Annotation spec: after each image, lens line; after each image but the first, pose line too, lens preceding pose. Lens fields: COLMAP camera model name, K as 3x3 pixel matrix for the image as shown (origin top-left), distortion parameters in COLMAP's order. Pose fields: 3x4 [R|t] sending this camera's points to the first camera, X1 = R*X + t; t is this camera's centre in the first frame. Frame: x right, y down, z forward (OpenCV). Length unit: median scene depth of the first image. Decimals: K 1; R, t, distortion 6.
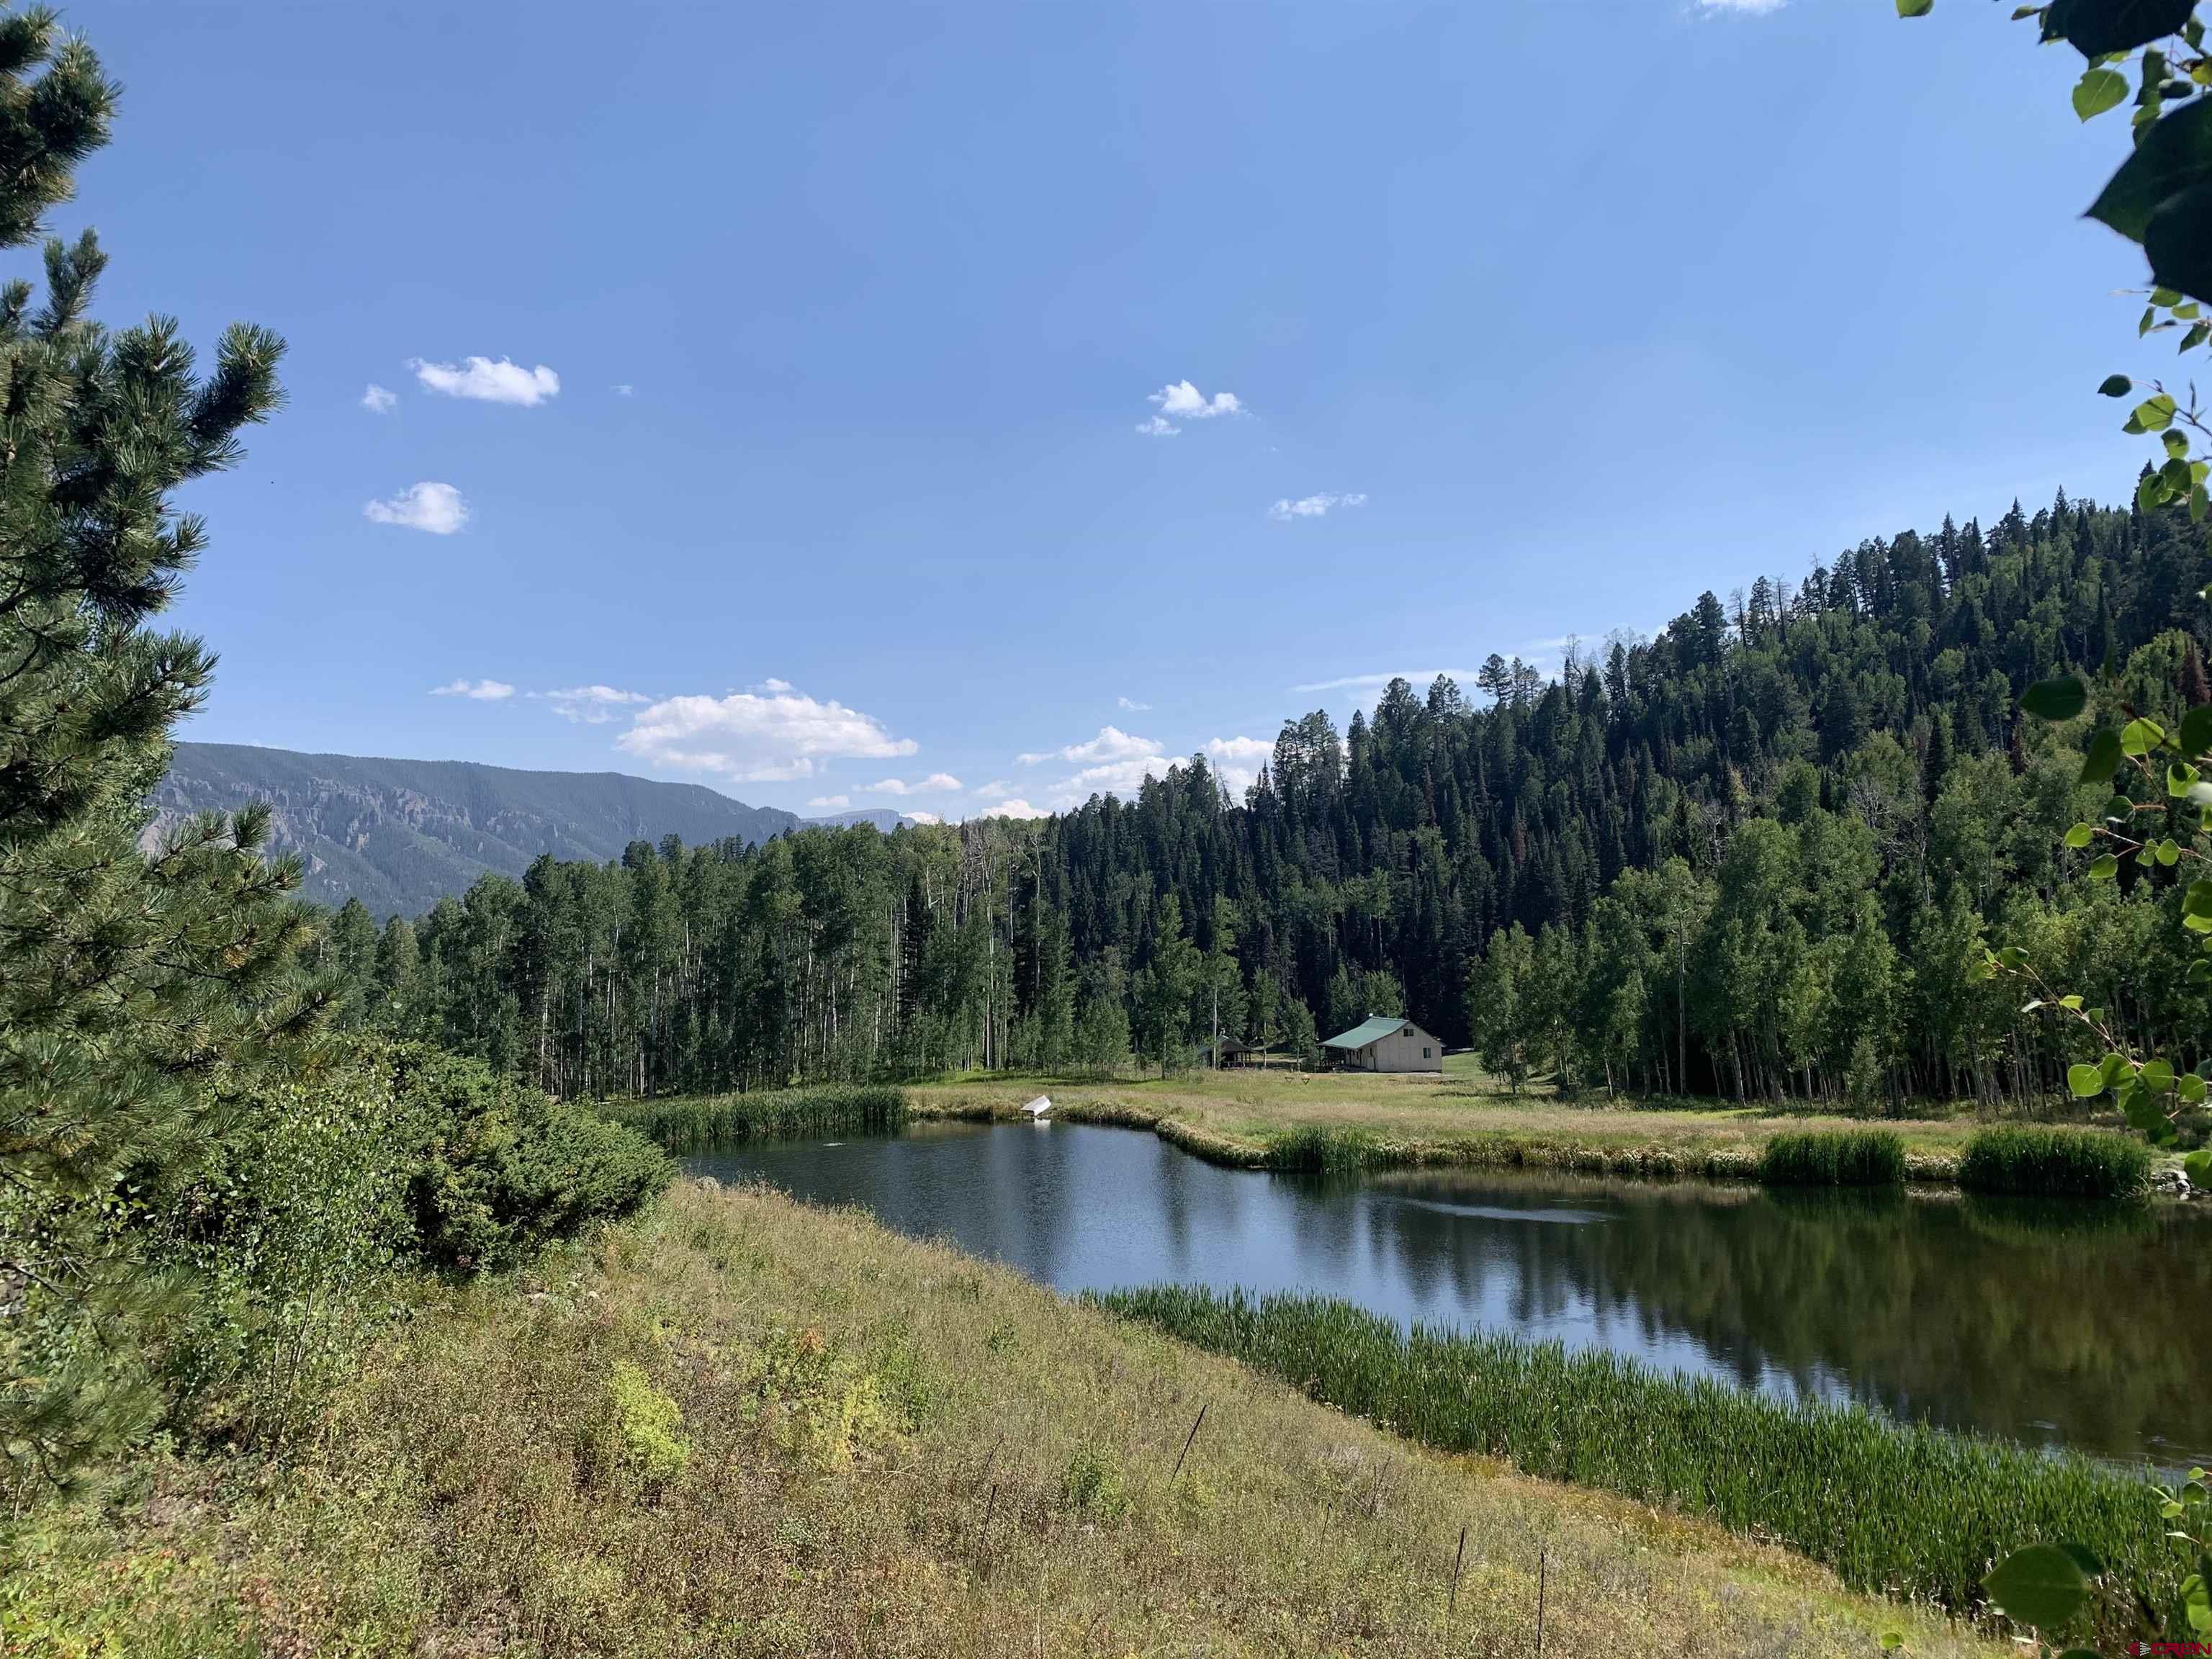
lens RADIAL K [[1731.8, 0, 1106.0], [0, 1731.8, 829.5], [0, 0, 1]] dist [0.101881, -0.177192]
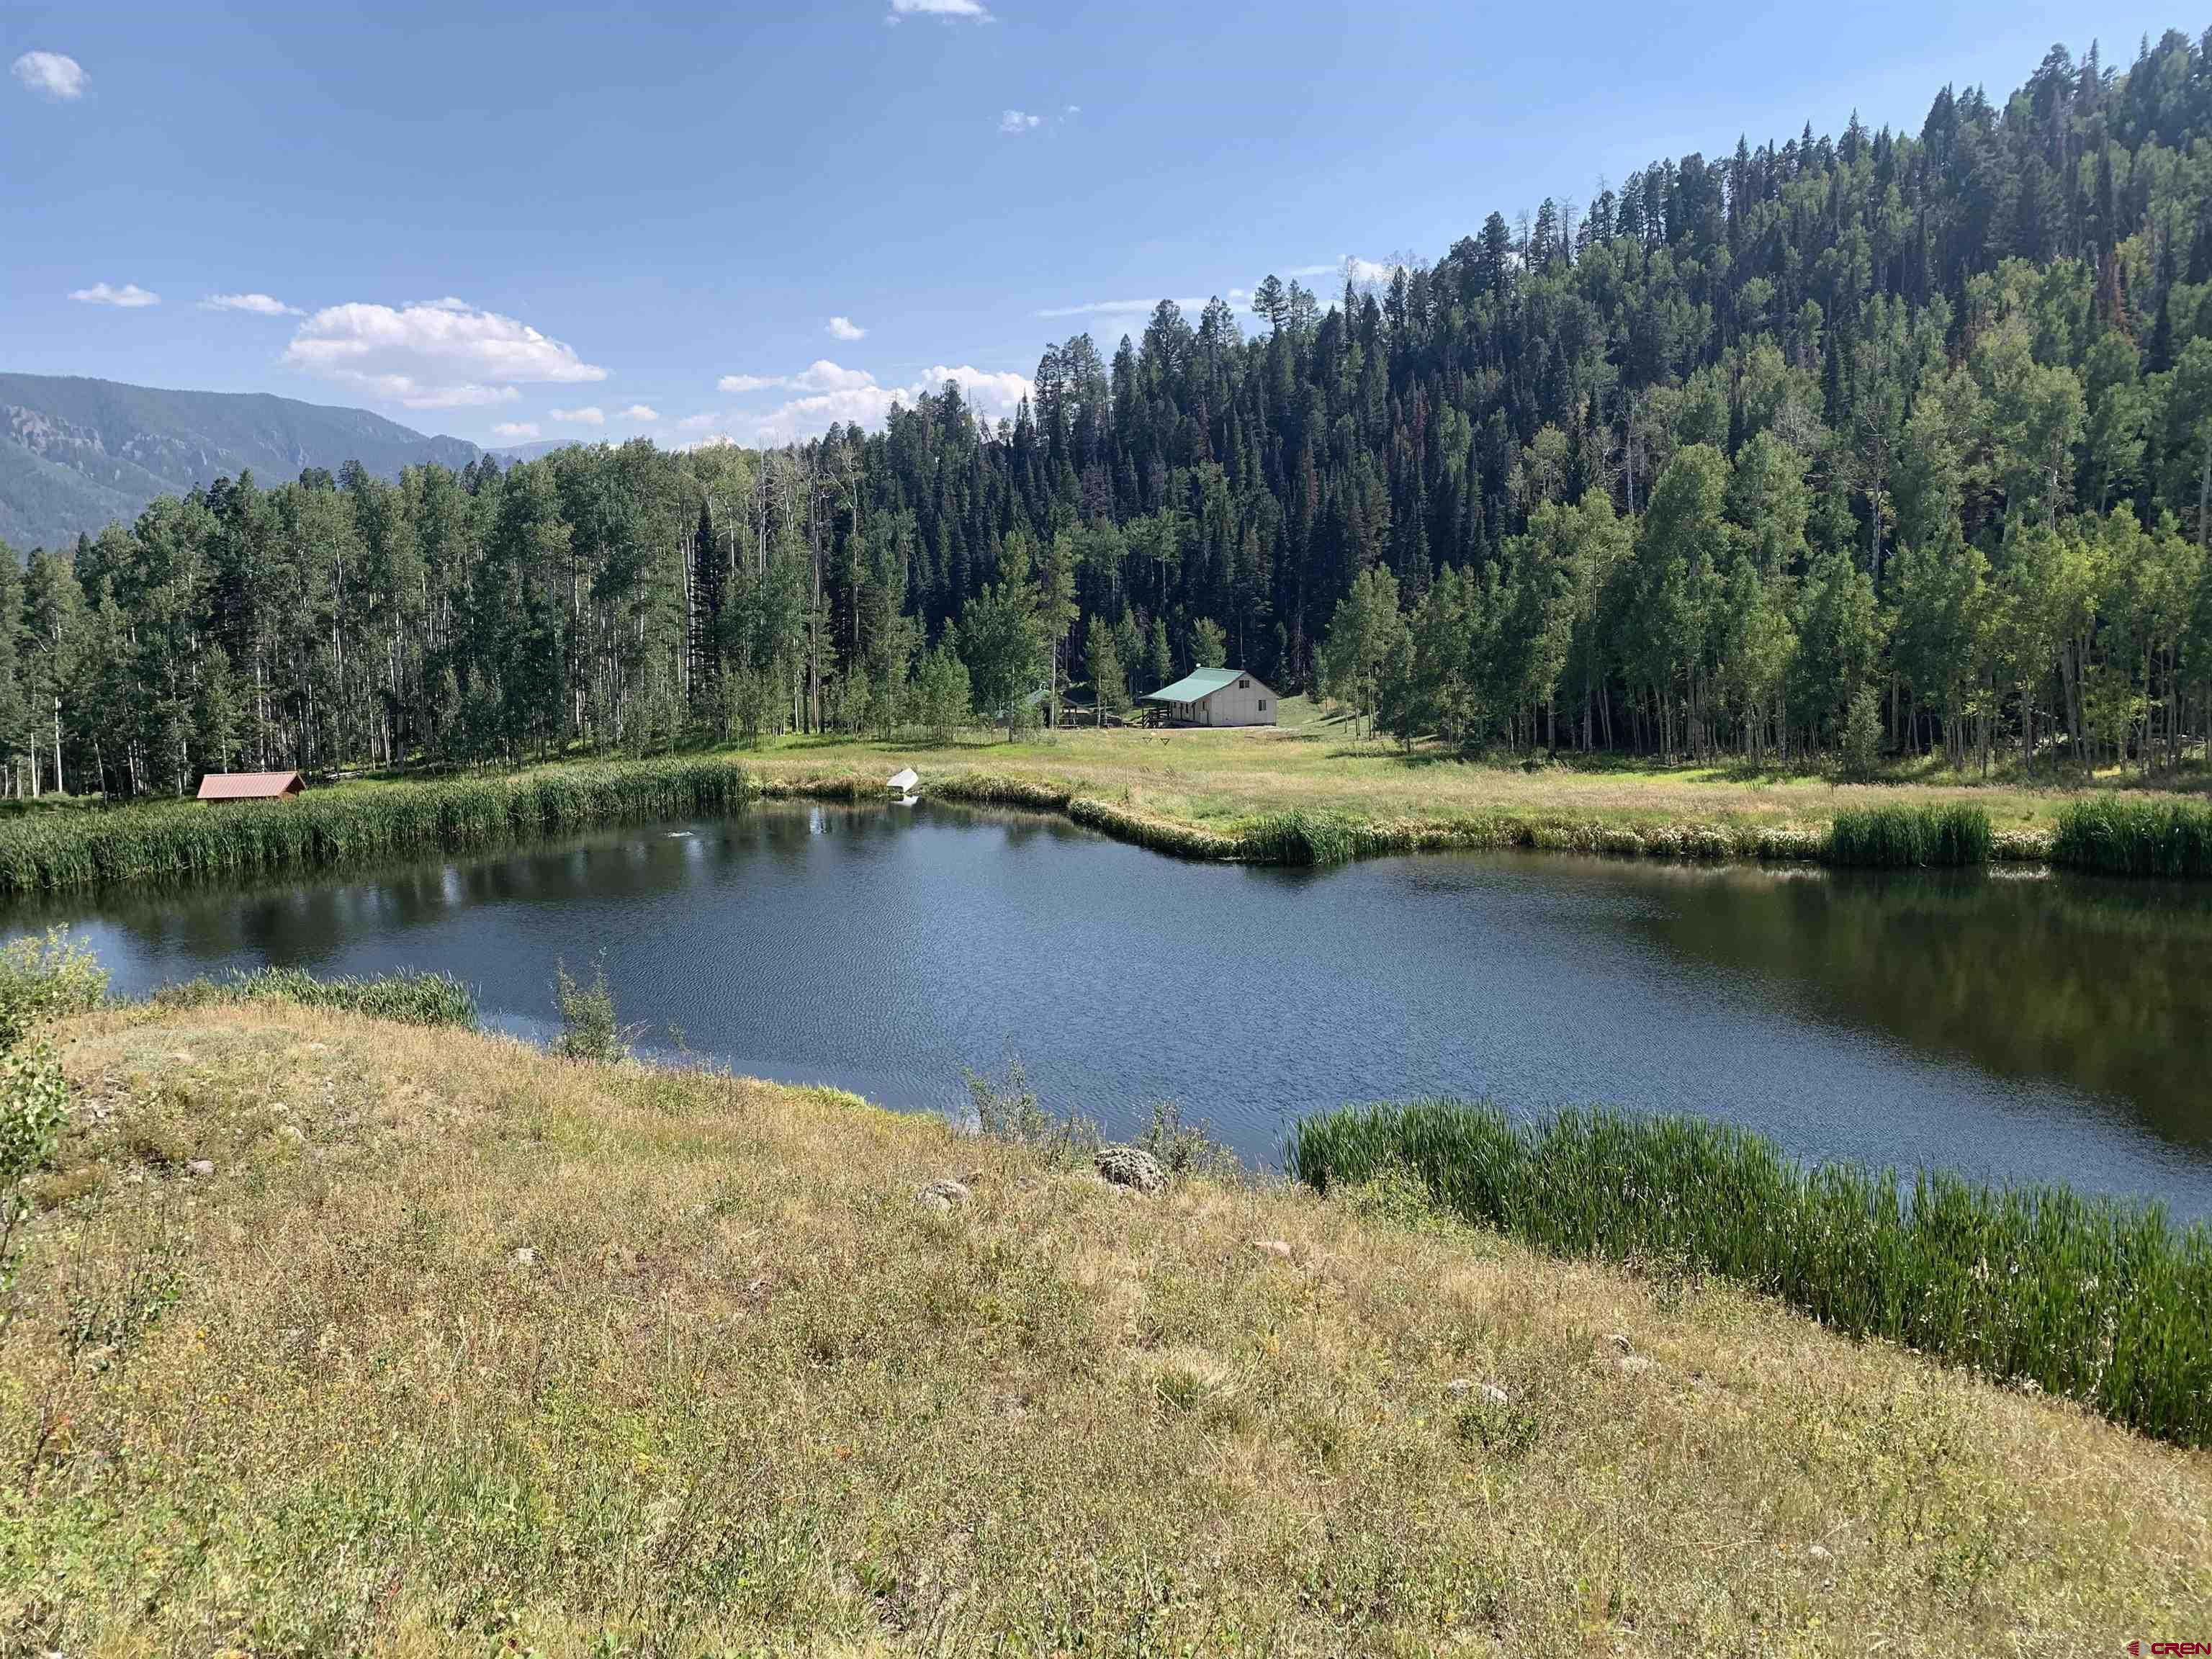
lens RADIAL K [[1656.9, 0, 1056.3], [0, 1656.9, 830.6], [0, 0, 1]] dist [0.054811, -0.075437]
pose [[0.986285, -0.022433, 0.163522, -0.071867], [-0.012342, 0.977923, 0.208602, 0.009487], [-0.164591, -0.207759, 0.964233, 0.144716]]
